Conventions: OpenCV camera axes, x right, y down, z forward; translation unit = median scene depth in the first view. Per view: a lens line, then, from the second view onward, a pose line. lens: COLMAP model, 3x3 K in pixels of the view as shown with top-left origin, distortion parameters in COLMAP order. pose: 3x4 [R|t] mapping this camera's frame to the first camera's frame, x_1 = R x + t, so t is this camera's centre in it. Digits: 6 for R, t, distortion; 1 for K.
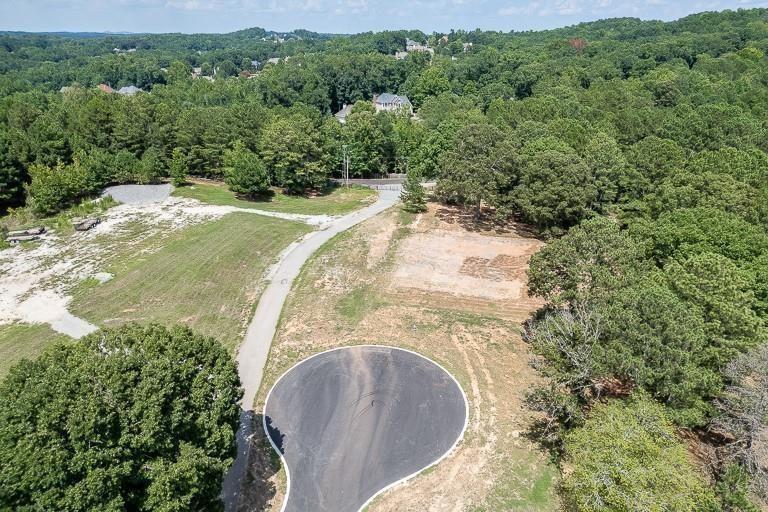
lens RADIAL K [[534.6, 0, 384.0], [0, 534.6, 256.0], [0, 0, 1]] dist [0.067849, -0.002078]
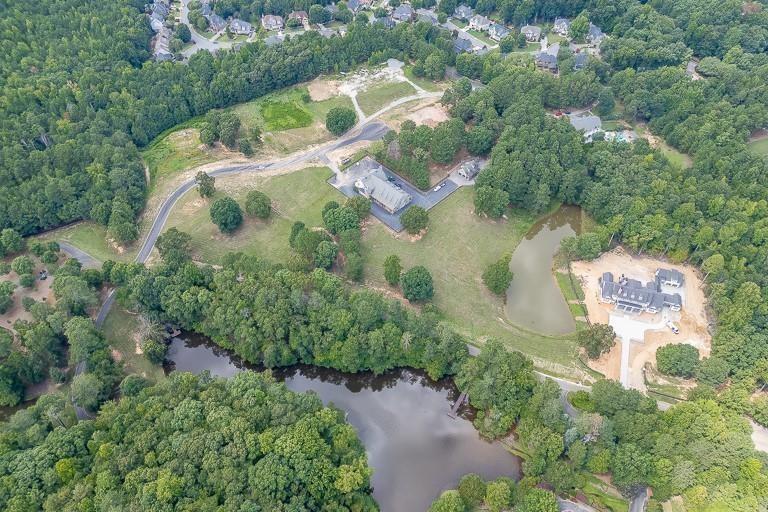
lens RADIAL K [[534.6, 0, 384.0], [0, 534.6, 256.0], [0, 0, 1]] dist [0.067849, -0.002078]
pose [[0.681258, 0.547347, -0.486105, 2.342484], [-0.274373, 0.806549, 0.523640, -1.132343], [0.678680, -0.223360, 0.699645, -2.223988]]
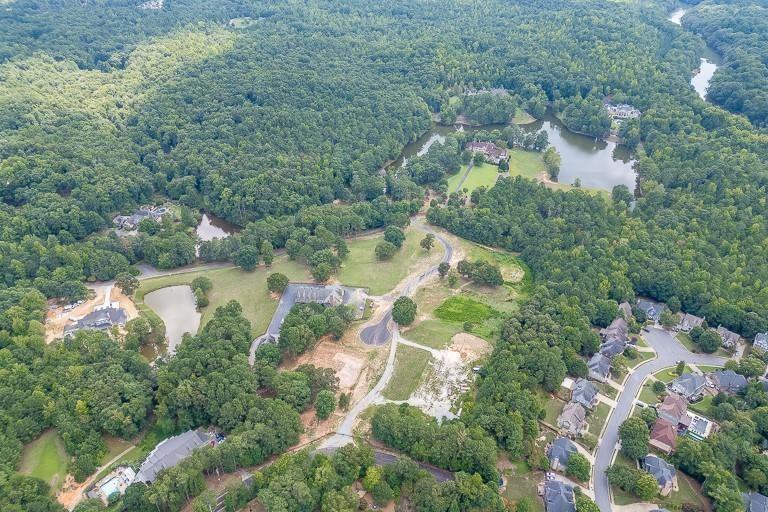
lens RADIAL K [[534.6, 0, 384.0], [0, 534.6, 256.0], [0, 0, 1]] dist [0.067849, -0.002078]
pose [[-0.989429, -0.079659, 0.121177, -0.481418], [0.055786, 0.562224, 0.825101, -3.171175], [-0.133855, 0.823139, -0.551837, 2.159258]]
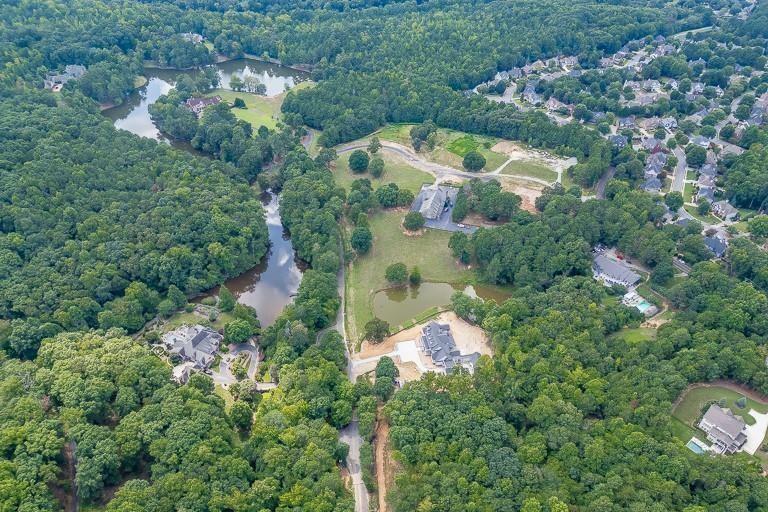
lens RADIAL K [[534.6, 0, 384.0], [0, 534.6, 256.0], [0, 0, 1]] dist [0.067849, -0.002078]
pose [[-0.323424, 0.597649, -0.733630, 4.216937], [-0.351272, 0.644068, 0.679547, -2.357417], [0.878638, 0.477485, 0.001630, 0.070511]]
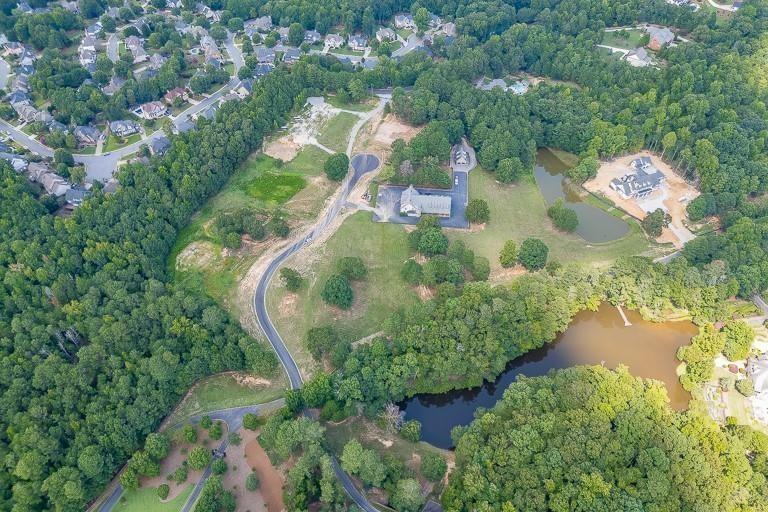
lens RADIAL K [[534.6, 0, 384.0], [0, 534.6, 256.0], [0, 0, 1]] dist [0.067849, -0.002078]
pose [[0.991271, 0.097407, -0.088851, 0.541332], [-0.047352, 0.891978, 0.449593, -1.022223], [0.123047, -0.441461, 0.888804, -3.257801]]
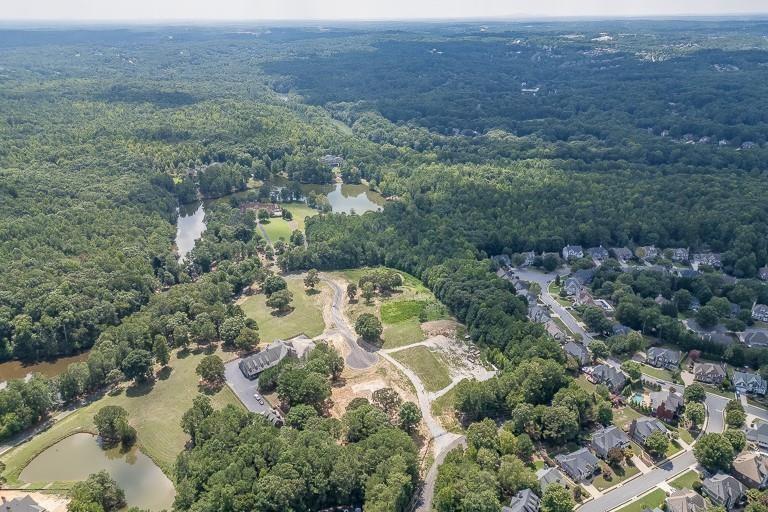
lens RADIAL K [[534.6, 0, 384.0], [0, 534.6, 256.0], [0, 0, 1]] dist [0.067849, -0.002078]
pose [[-0.816959, 0.243695, -0.522676, 1.531301], [-0.202877, 0.726948, 0.656039, -2.664321], [0.539832, 0.641996, -0.544447, 2.143224]]
